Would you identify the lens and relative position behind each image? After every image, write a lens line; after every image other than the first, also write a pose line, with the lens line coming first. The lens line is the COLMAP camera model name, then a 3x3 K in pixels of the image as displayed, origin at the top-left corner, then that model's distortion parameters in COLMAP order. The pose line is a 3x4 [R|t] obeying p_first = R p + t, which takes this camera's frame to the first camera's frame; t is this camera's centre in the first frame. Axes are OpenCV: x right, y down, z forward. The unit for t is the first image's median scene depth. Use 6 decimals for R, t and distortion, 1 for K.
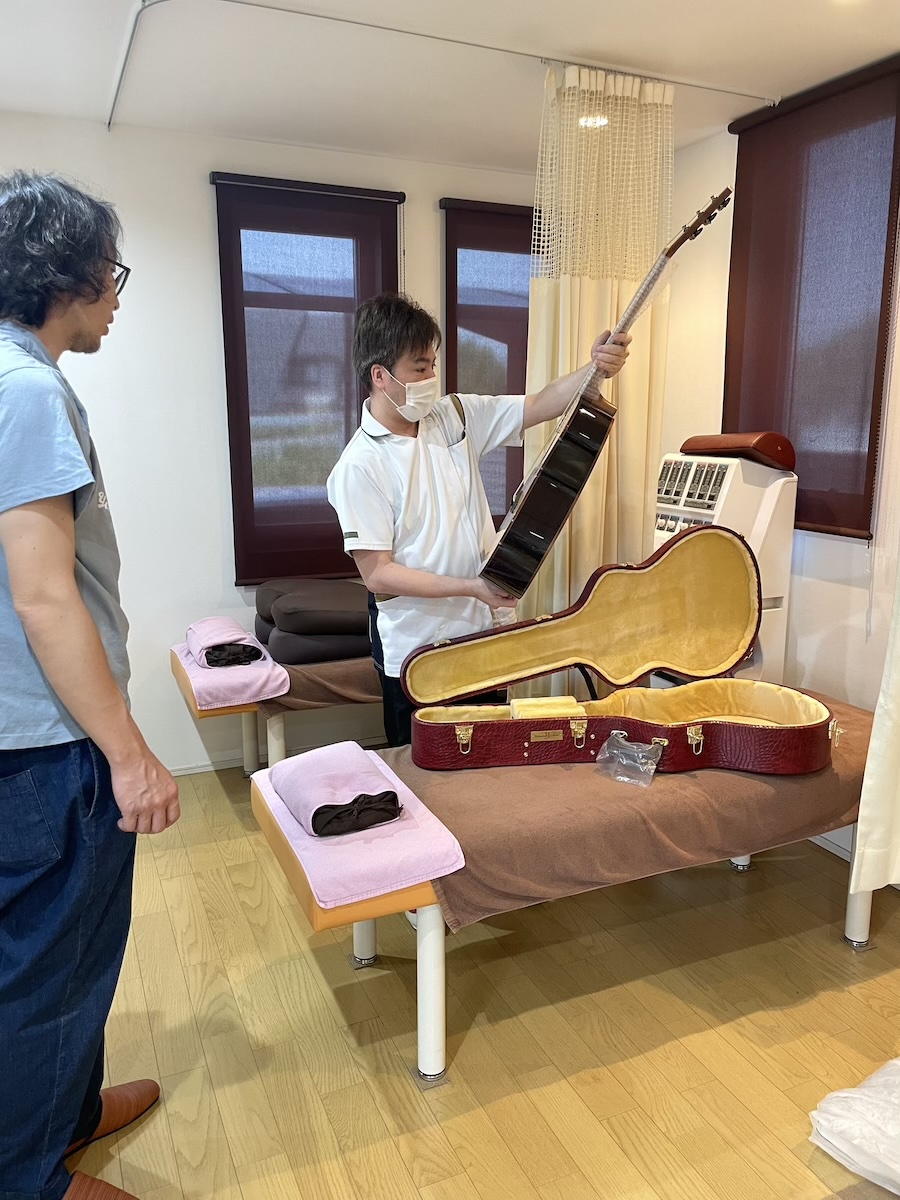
lens RADIAL K [[918.0, 0, 469.2], [0, 918.0, 589.0], [0, 0, 1]] dist [0.075280, -0.106959]
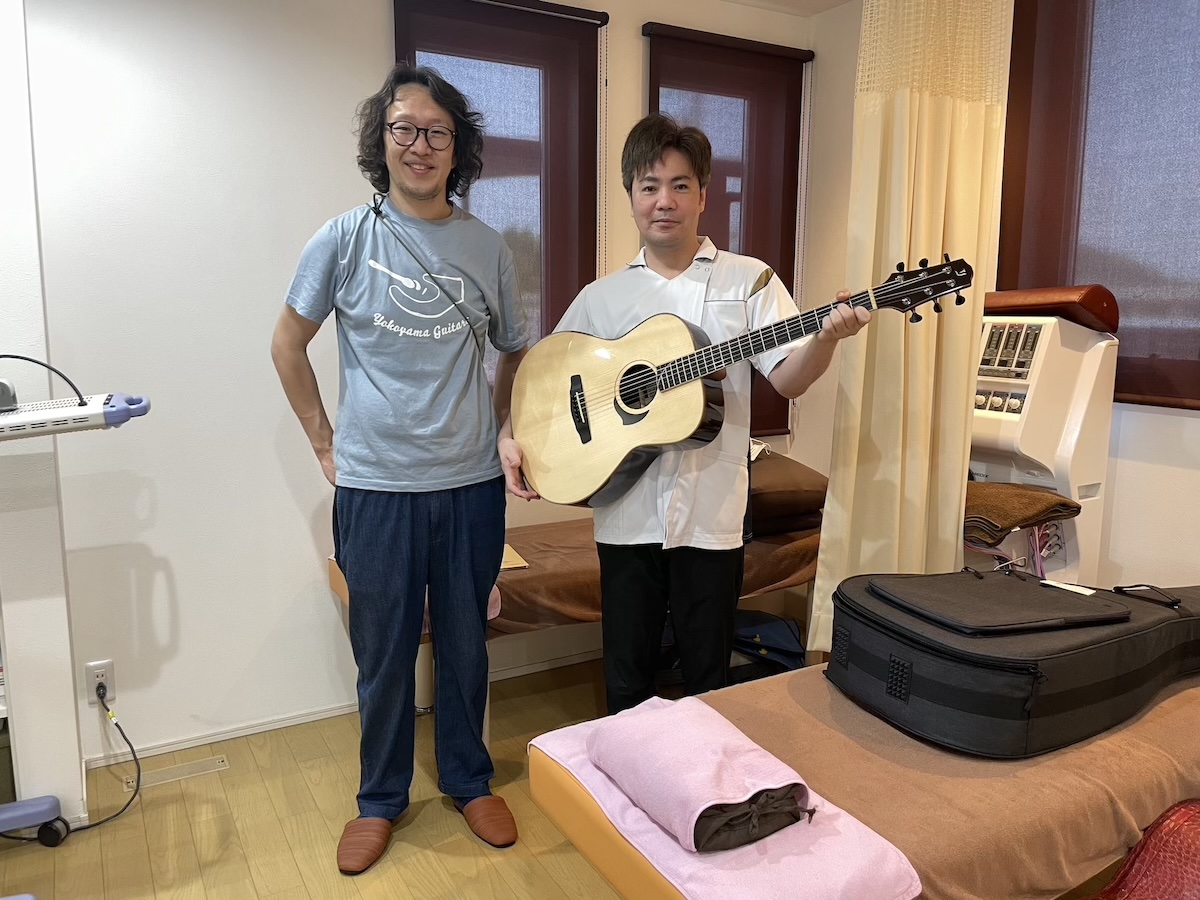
lens RADIAL K [[918.0, 0, 599.6], [0, 918.0, 431.2], [0, 0, 1]] dist [0.075280, -0.106959]
pose [[0.996102, -0.008912, 0.087760, -0.184051], [0.013249, 0.998713, -0.048963, -0.003371], [-0.087210, 0.049935, 0.994938, 0.204874]]
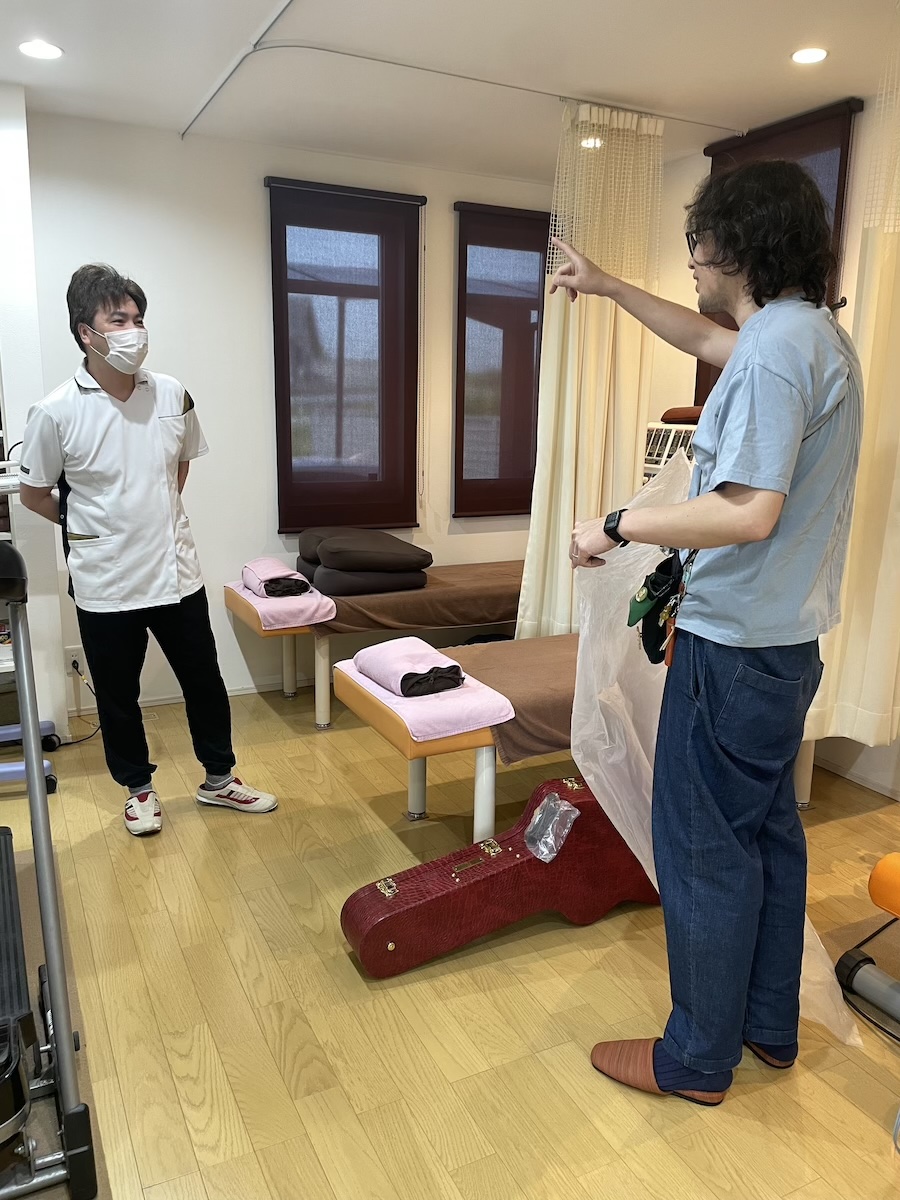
lens RADIAL K [[918.0, 0, 457.6], [0, 918.0, 592.1], [0, 0, 1]] dist [0.075280, -0.106959]
pose [[0.999087, 0.006211, 0.042258, -0.090211], [-0.006904, 0.999844, 0.016286, 0.059825], [-0.042151, -0.016563, 0.998974, -0.205977]]
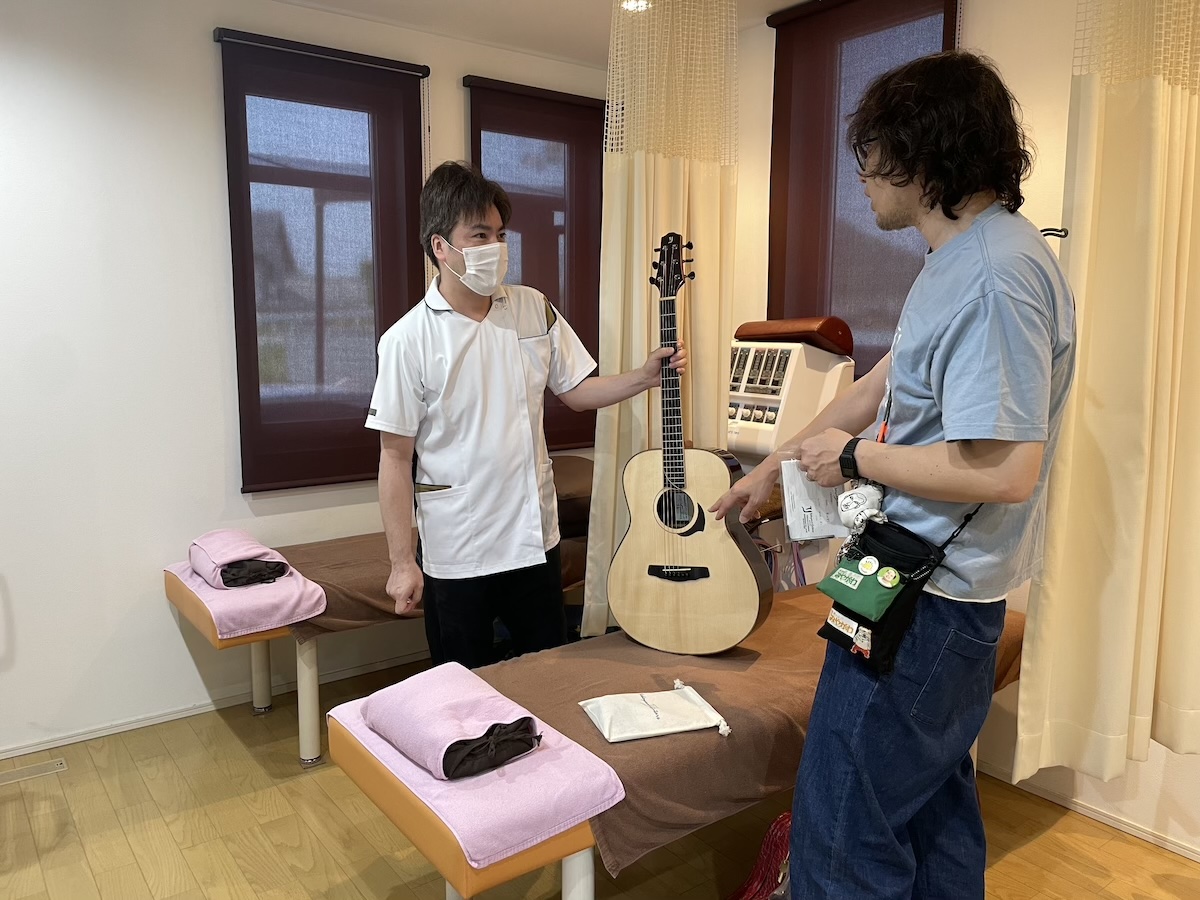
lens RADIAL K [[918.0, 0, 607.7], [0, 918.0, 435.2], [0, 0, 1]] dist [0.075280, -0.106959]
pose [[0.976125, -0.024120, 0.215866, -0.123758], [0.037284, 0.997671, -0.057122, 0.006135], [-0.213986, 0.063807, 0.974751, 0.082753]]
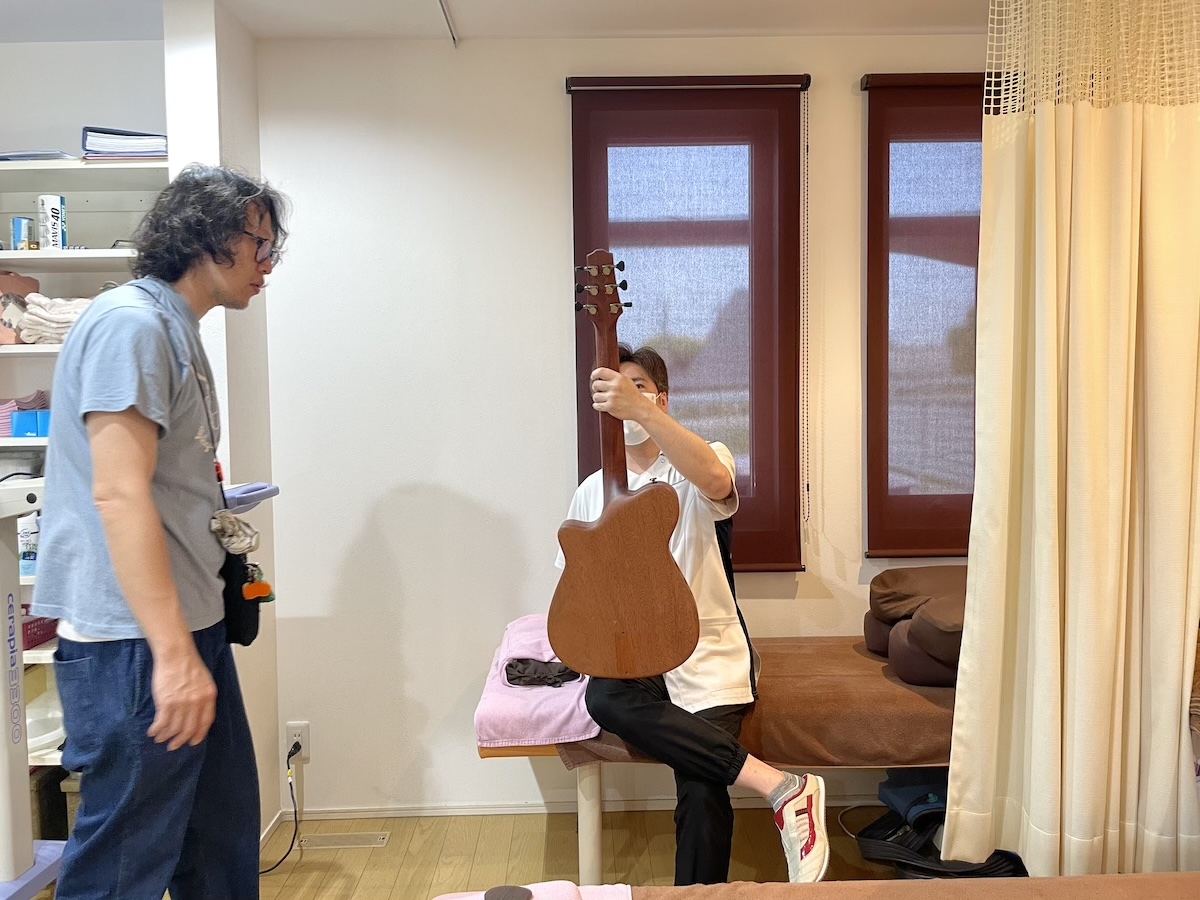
lens RADIAL K [[918.0, 0, 600.0], [0, 918.0, 432.8], [0, 0, 1]] dist [0.075280, -0.106959]
pose [[0.918966, 0.001521, -0.394333, 0.088378], [-0.056817, 0.990069, -0.128589, -0.028388], [0.390221, 0.140574, 0.909927, 0.323760]]
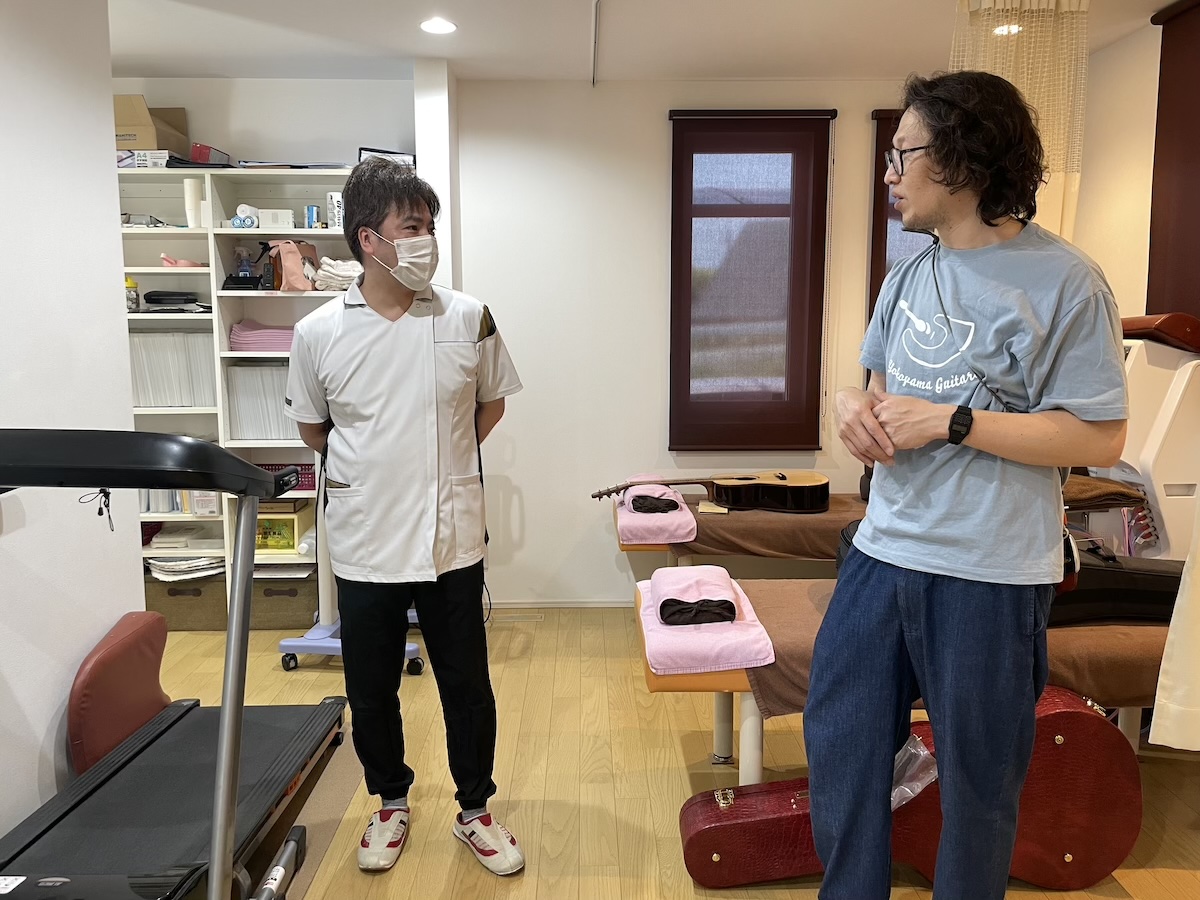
lens RADIAL K [[918.0, 0, 596.2], [0, 918.0, 432.9], [0, 0, 1]] dist [0.075280, -0.106959]
pose [[0.915461, 0.044846, -0.399900, 0.154296], [-0.071638, 0.996059, -0.052295, 0.050327], [0.395979, 0.076522, 0.915066, -0.133746]]
